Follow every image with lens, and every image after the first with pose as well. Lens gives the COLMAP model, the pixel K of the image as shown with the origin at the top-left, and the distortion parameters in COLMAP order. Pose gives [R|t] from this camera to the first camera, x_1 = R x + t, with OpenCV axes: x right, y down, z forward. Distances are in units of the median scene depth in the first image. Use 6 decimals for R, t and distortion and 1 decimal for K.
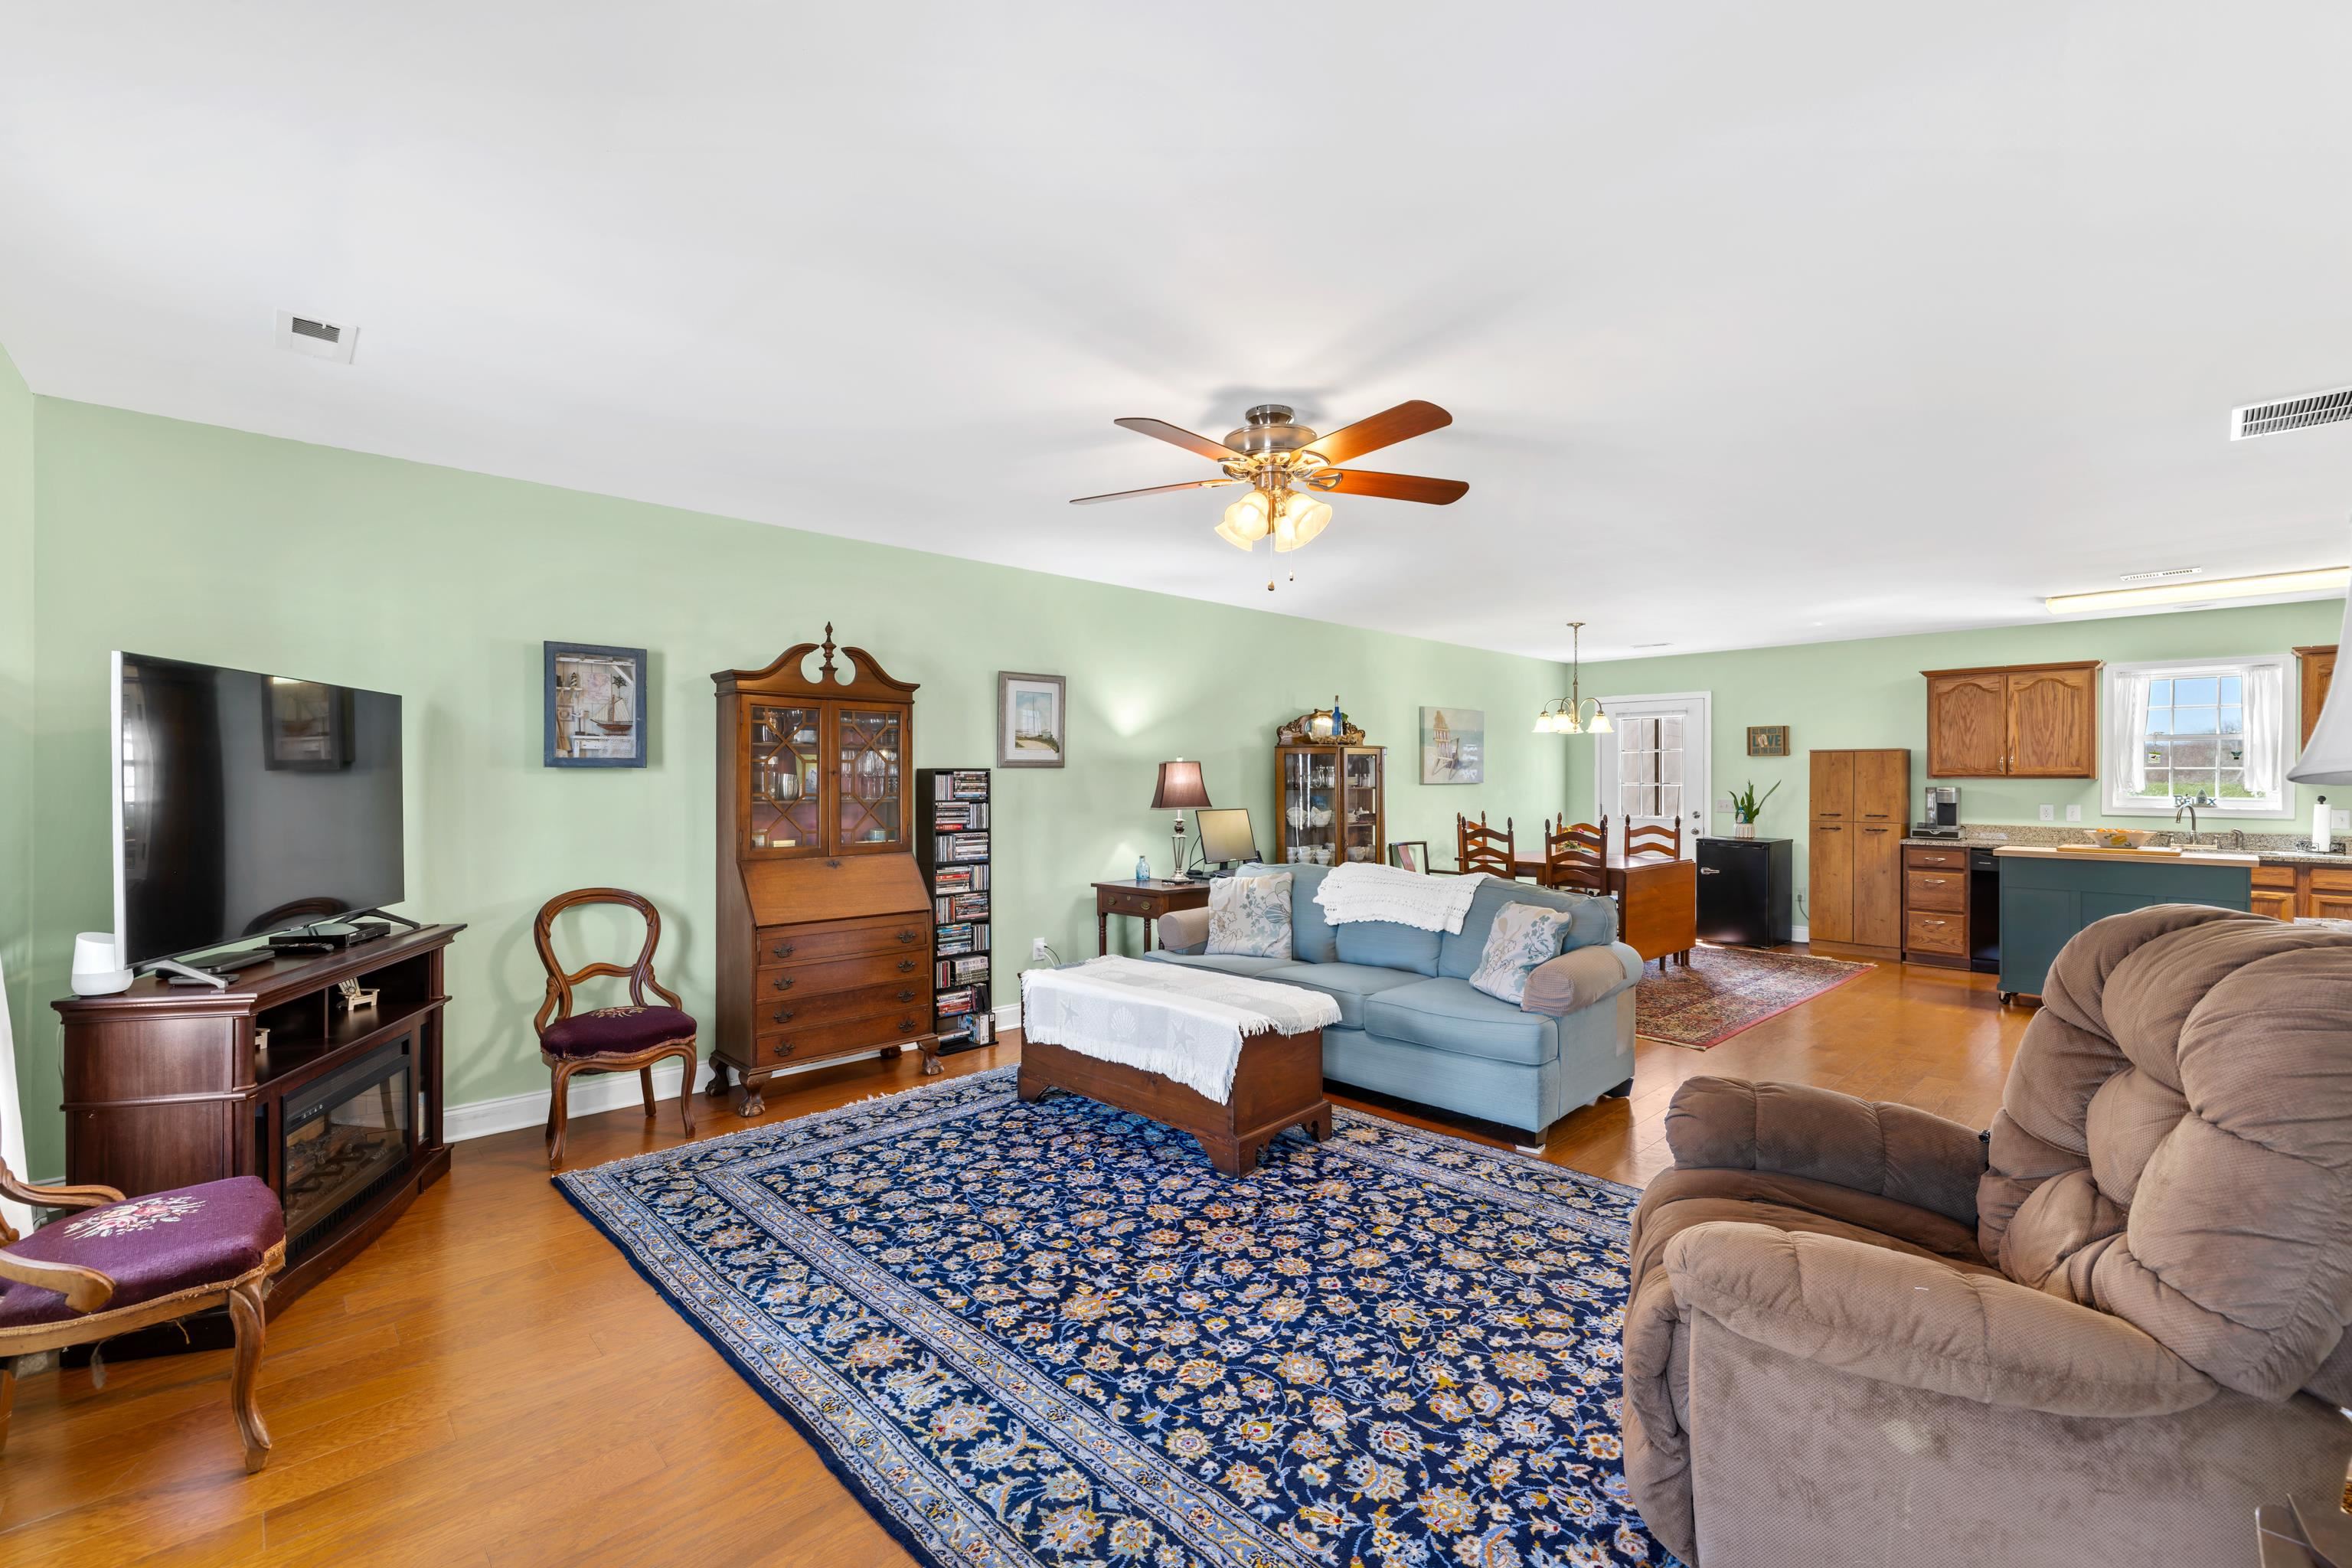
lens RADIAL K [[990.3, 0, 1175.9], [0, 990.3, 777.3], [0, 0, 1]] dist [0.000045, 0.000265]
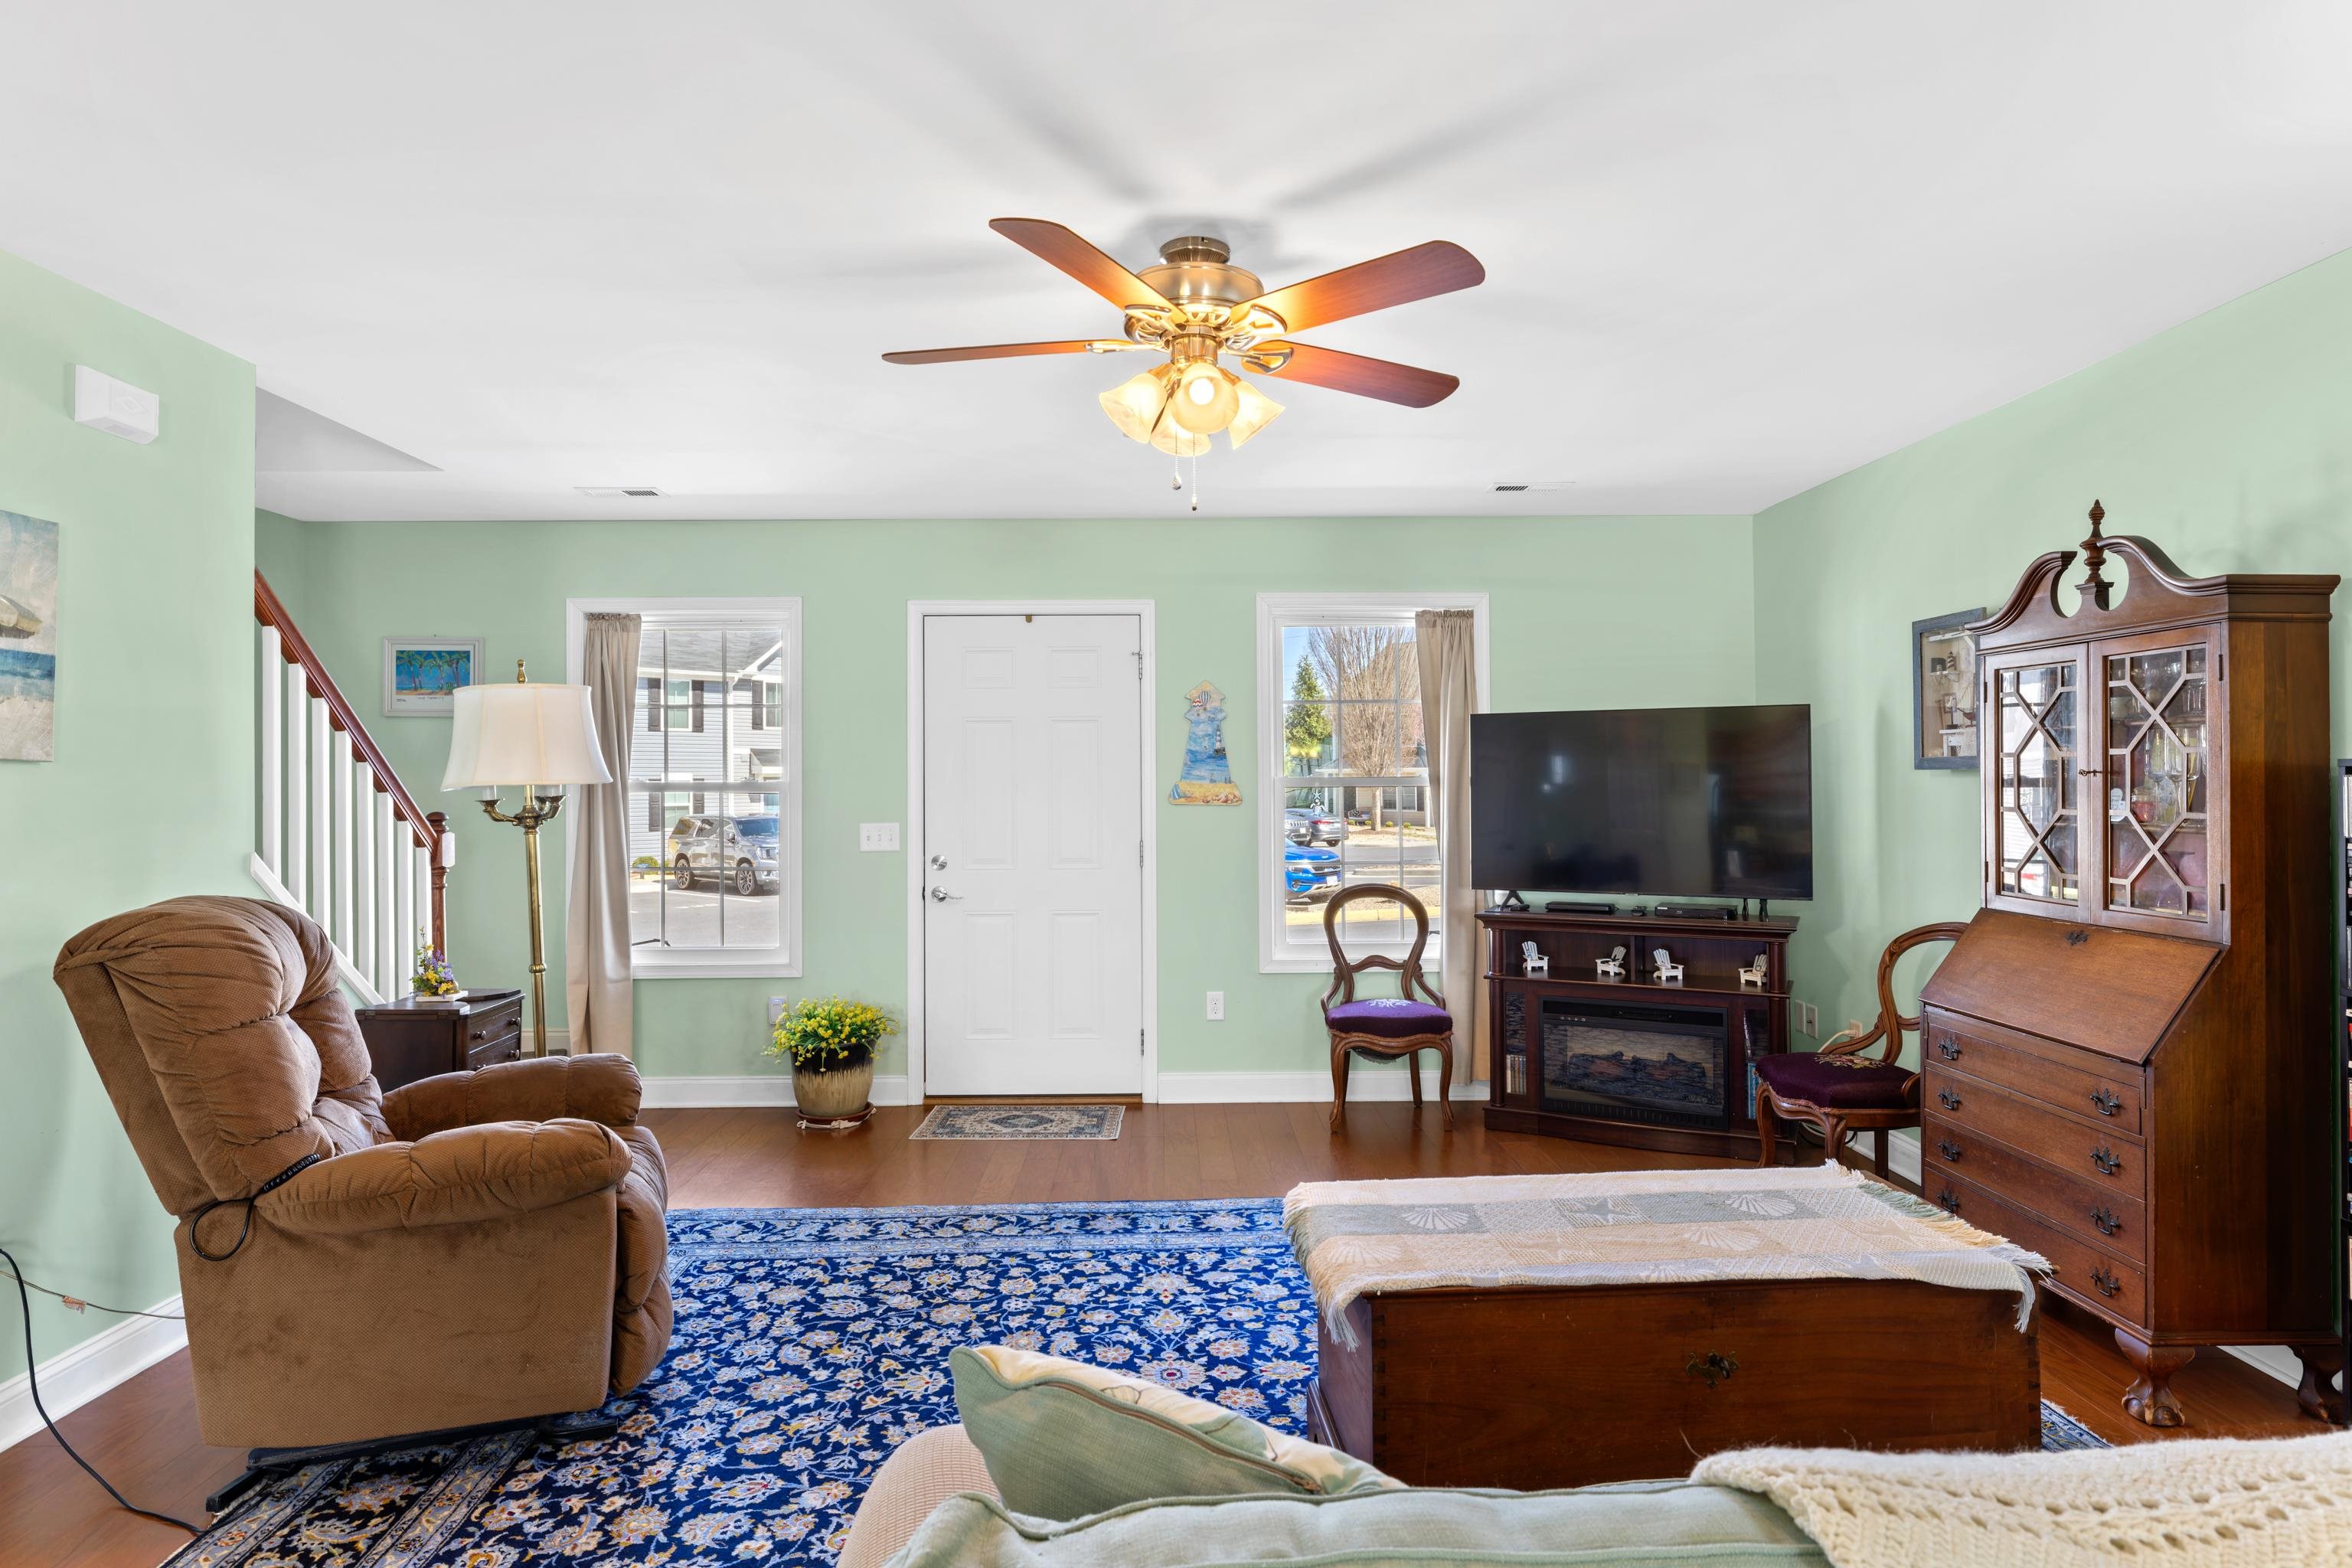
lens RADIAL K [[1279.2, 0, 1183.3], [0, 1279.2, 777.9], [0, 0, 1]] dist [-0.002220, 0.000510]
pose [[-0.671573, -0.000895, -0.740938, 0.814683], [0.003969, 0.999981, -0.004805, -0.001349], [0.740928, -0.006168, -0.671556, 1.725475]]
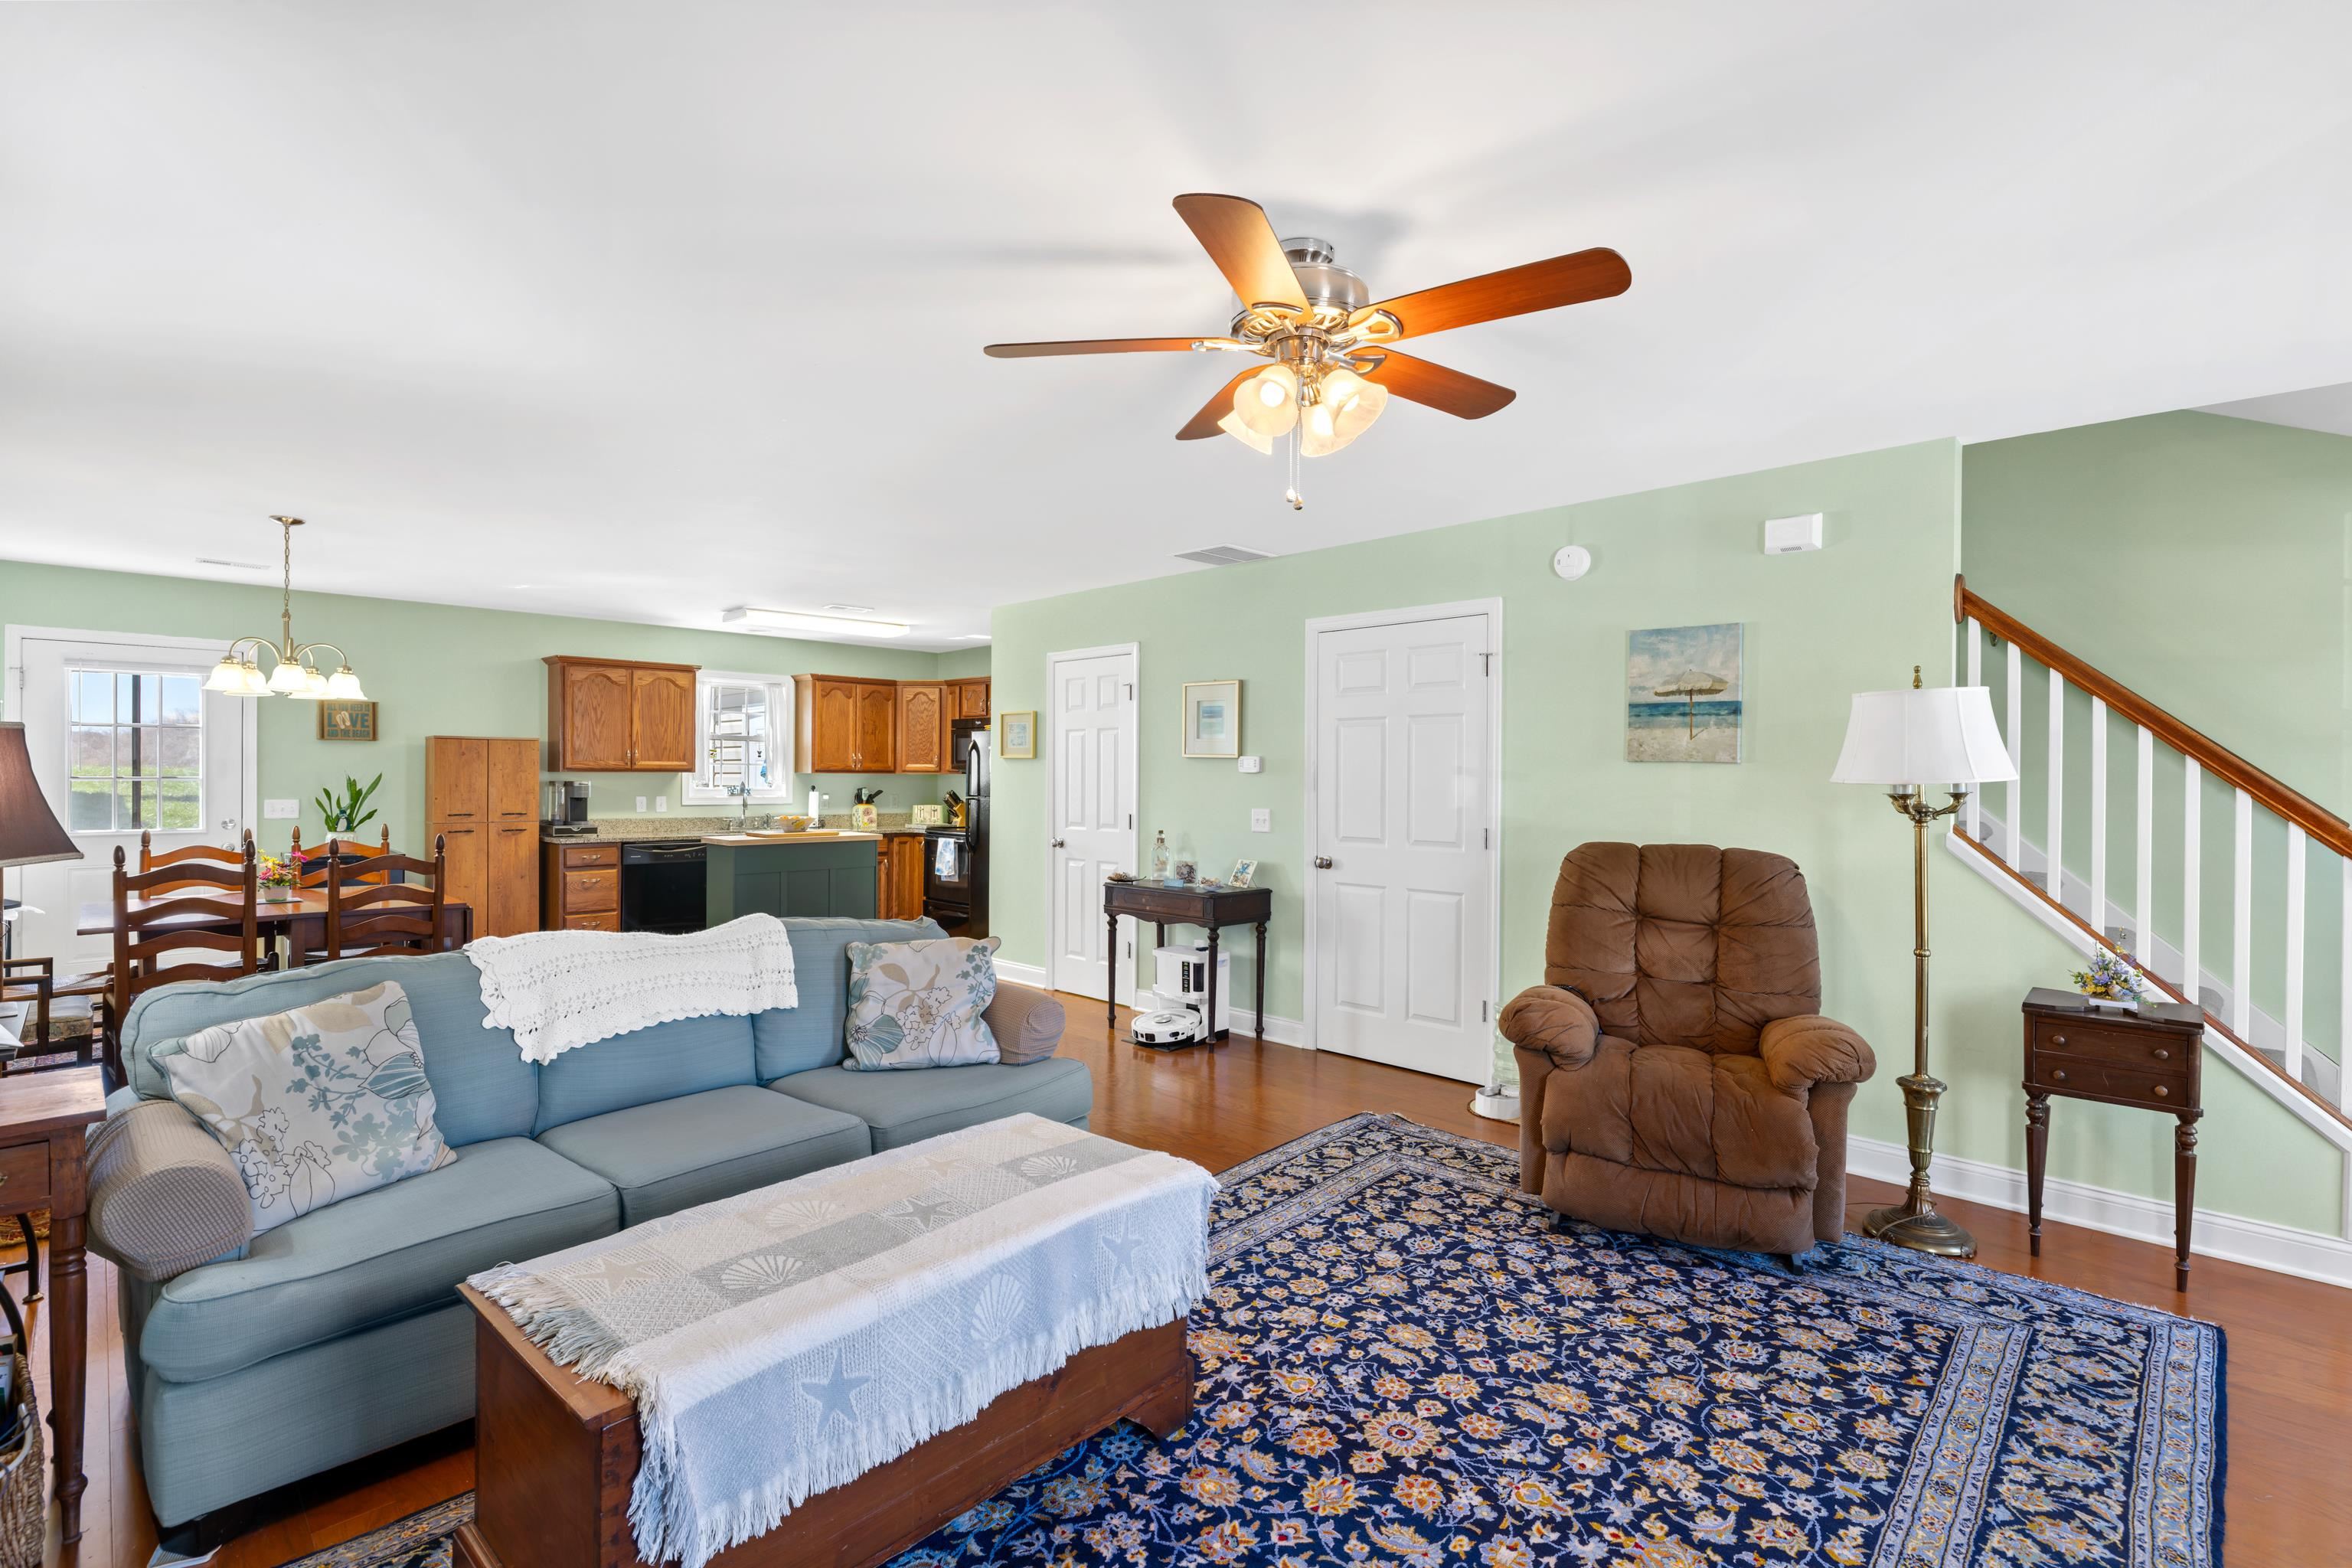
lens RADIAL K [[1086.4, 0, 1173.8], [0, 1086.4, 777.8], [0, 0, 1]] dist [-0.007526, 0.000478]
pose [[-0.031919, -0.005173, 0.999477, -0.727173], [-0.006305, 0.999968, 0.004975, -0.004712], [-0.999471, -0.006143, -0.031951, 1.215193]]
